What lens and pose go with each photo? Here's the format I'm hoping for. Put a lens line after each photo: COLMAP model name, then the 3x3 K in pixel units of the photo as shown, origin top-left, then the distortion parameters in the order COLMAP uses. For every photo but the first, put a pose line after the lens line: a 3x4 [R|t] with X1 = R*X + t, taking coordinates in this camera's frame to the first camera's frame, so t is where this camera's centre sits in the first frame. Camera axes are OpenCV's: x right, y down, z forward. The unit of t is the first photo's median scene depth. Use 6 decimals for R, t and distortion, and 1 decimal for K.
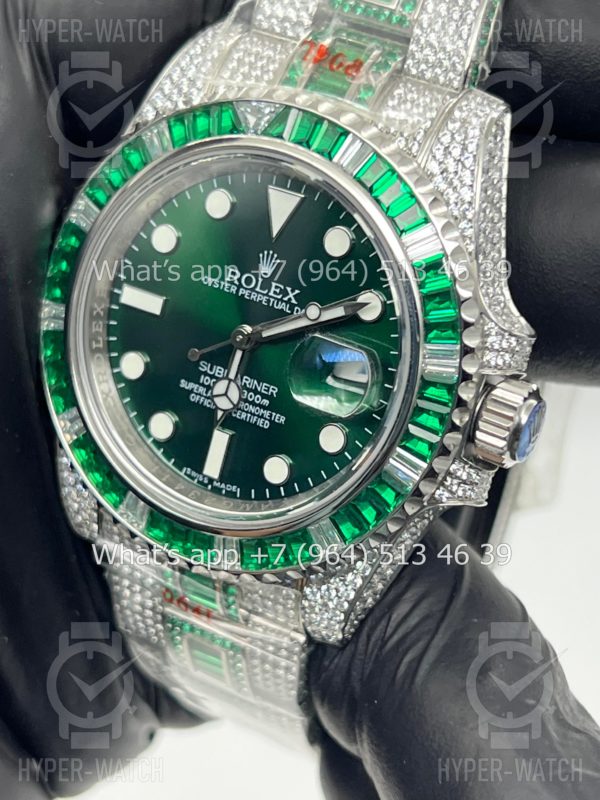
lens RADIAL K [[1936.0, 0, 301.2], [0, 1936.0, 399.3], [0, 0, 1]] dist [0.201588, 0.000000]
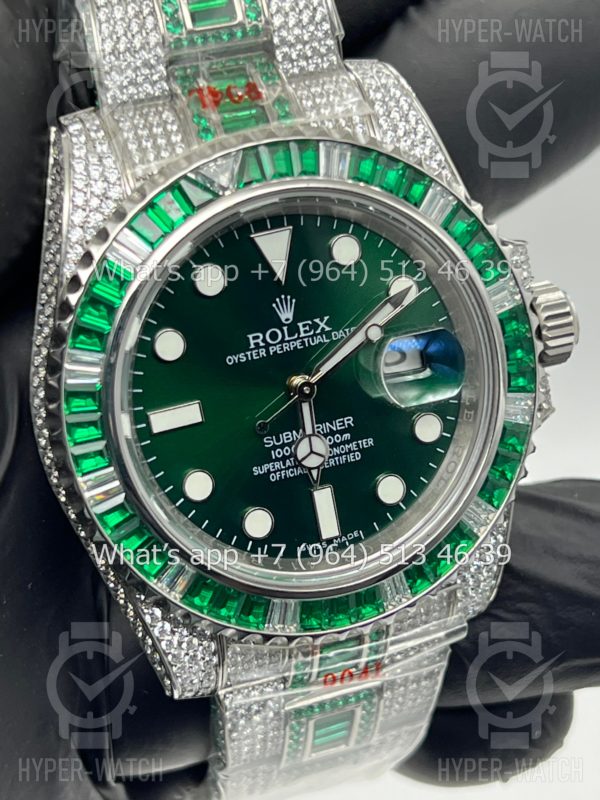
lens RADIAL K [[1936.0, 0, 281.8], [0, 1936.0, 403.6], [0, 0, 1]] dist [0.201588, 0.000000]
pose [[0.637059, -0.488037, 0.596637, -0.602907], [0.489890, 0.853950, 0.175434, -0.196340], [-0.595117, 0.180525, 0.783101, 0.263952]]
